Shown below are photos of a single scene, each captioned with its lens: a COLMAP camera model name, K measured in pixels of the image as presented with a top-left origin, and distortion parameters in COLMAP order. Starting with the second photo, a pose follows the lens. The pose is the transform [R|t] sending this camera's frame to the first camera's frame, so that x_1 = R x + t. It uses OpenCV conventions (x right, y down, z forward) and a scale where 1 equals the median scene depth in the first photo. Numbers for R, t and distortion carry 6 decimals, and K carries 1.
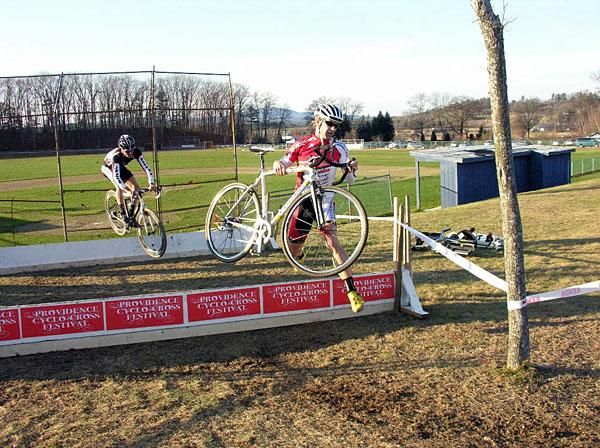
lens RADIAL K [[623.6, 0, 300.0], [0, 623.6, 224.0], [0, 0, 1]] dist [-0.235040, 0.247839]
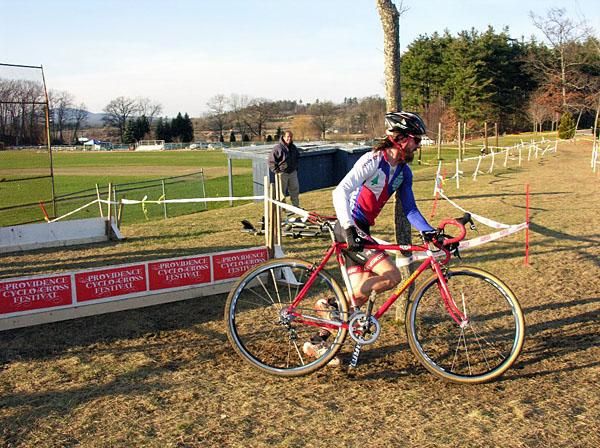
lens RADIAL K [[623.6, 0, 300.0], [0, 623.6, 224.0], [0, 0, 1]] dist [-0.235040, 0.247839]
pose [[0.948247, -0.026256, 0.316447, -0.133603], [0.027257, 0.999628, 0.001262, 0.039914], [-0.316362, 0.007429, 0.948609, -0.021977]]
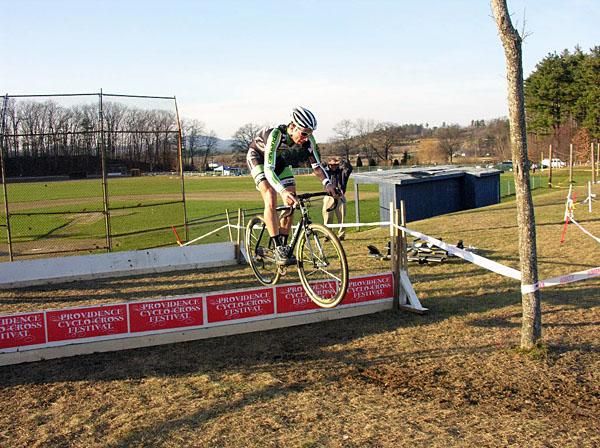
lens RADIAL K [[623.6, 0, 300.0], [0, 623.6, 224.0], [0, 0, 1]] dist [-0.235040, 0.247839]
pose [[0.992744, -0.014901, 0.119323, -0.136200], [0.020135, 0.998881, -0.042783, 0.038053], [-0.118552, 0.044875, 0.991933, -0.040161]]
